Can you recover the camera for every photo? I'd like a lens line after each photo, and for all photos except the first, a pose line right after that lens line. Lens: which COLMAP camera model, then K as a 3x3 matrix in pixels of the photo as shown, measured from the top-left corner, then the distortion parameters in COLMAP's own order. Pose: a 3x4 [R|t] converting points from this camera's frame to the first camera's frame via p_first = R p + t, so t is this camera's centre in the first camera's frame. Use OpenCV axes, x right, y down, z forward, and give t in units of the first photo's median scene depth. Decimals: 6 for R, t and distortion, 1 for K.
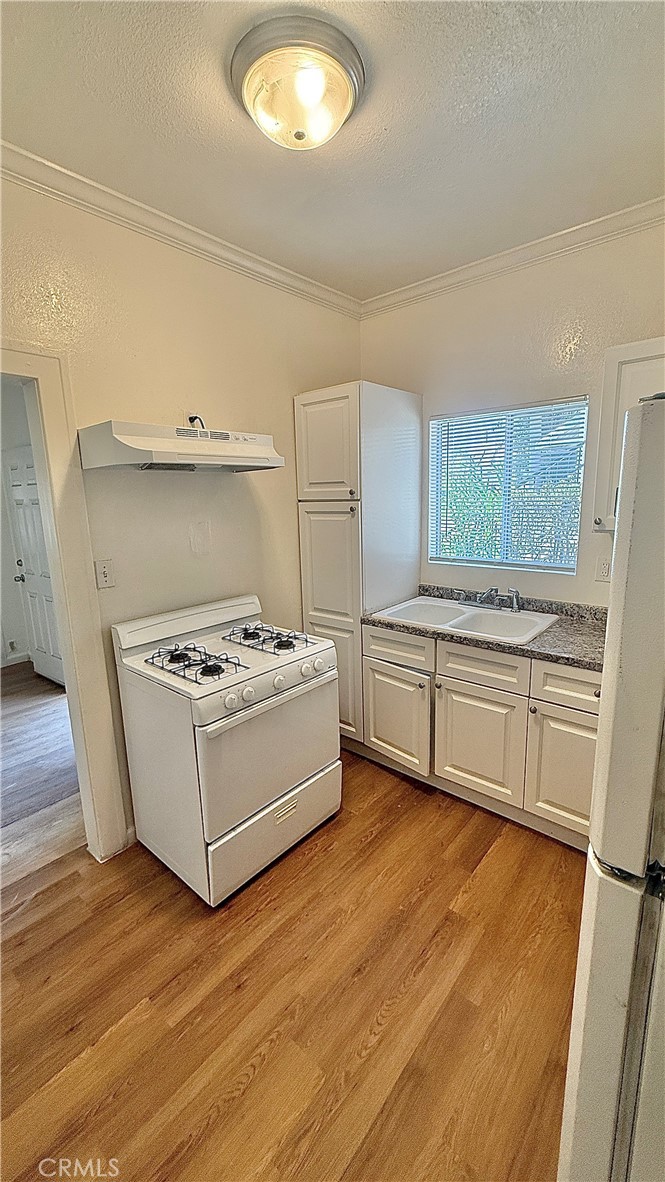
lens RADIAL K [[474.1, 0, 332.5], [0, 474.1, 591.0], [0, 0, 1]] dist [-0.001792, 0.004737]
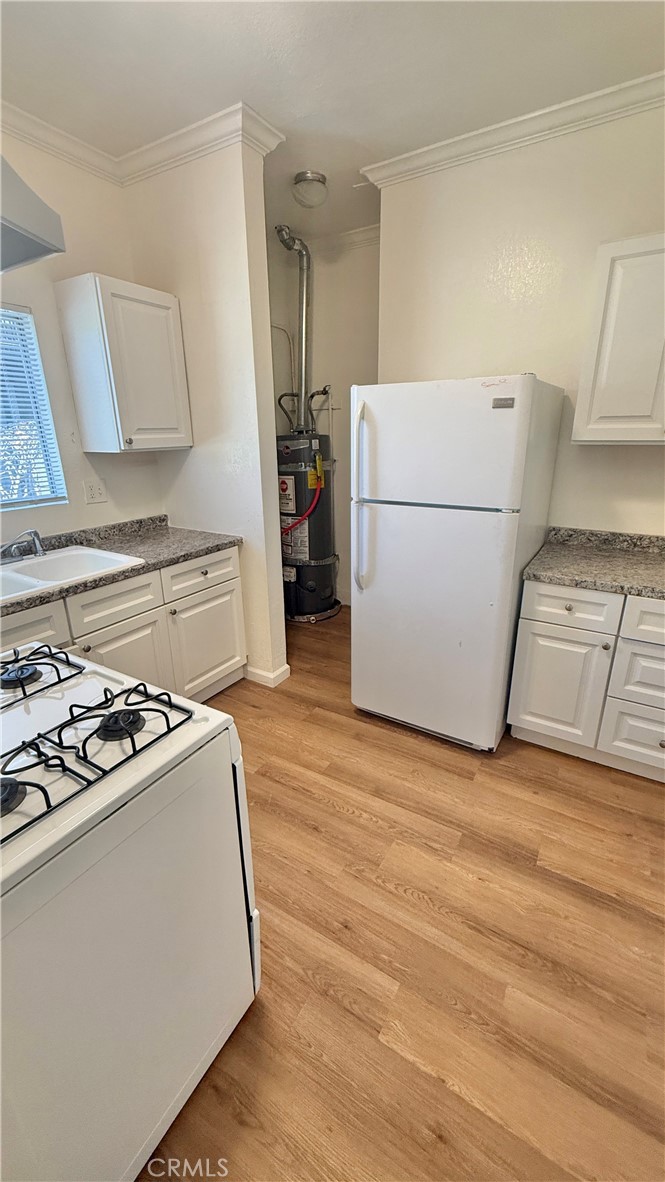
lens RADIAL K [[474.1, 0, 332.5], [0, 474.1, 591.0], [0, 0, 1]] dist [-0.001792, 0.004737]
pose [[-0.169959, -0.294390, 0.940451, -0.906091], [0.215862, 0.920037, 0.327011, -0.108766], [-0.961518, 0.258586, -0.092821, 0.955658]]
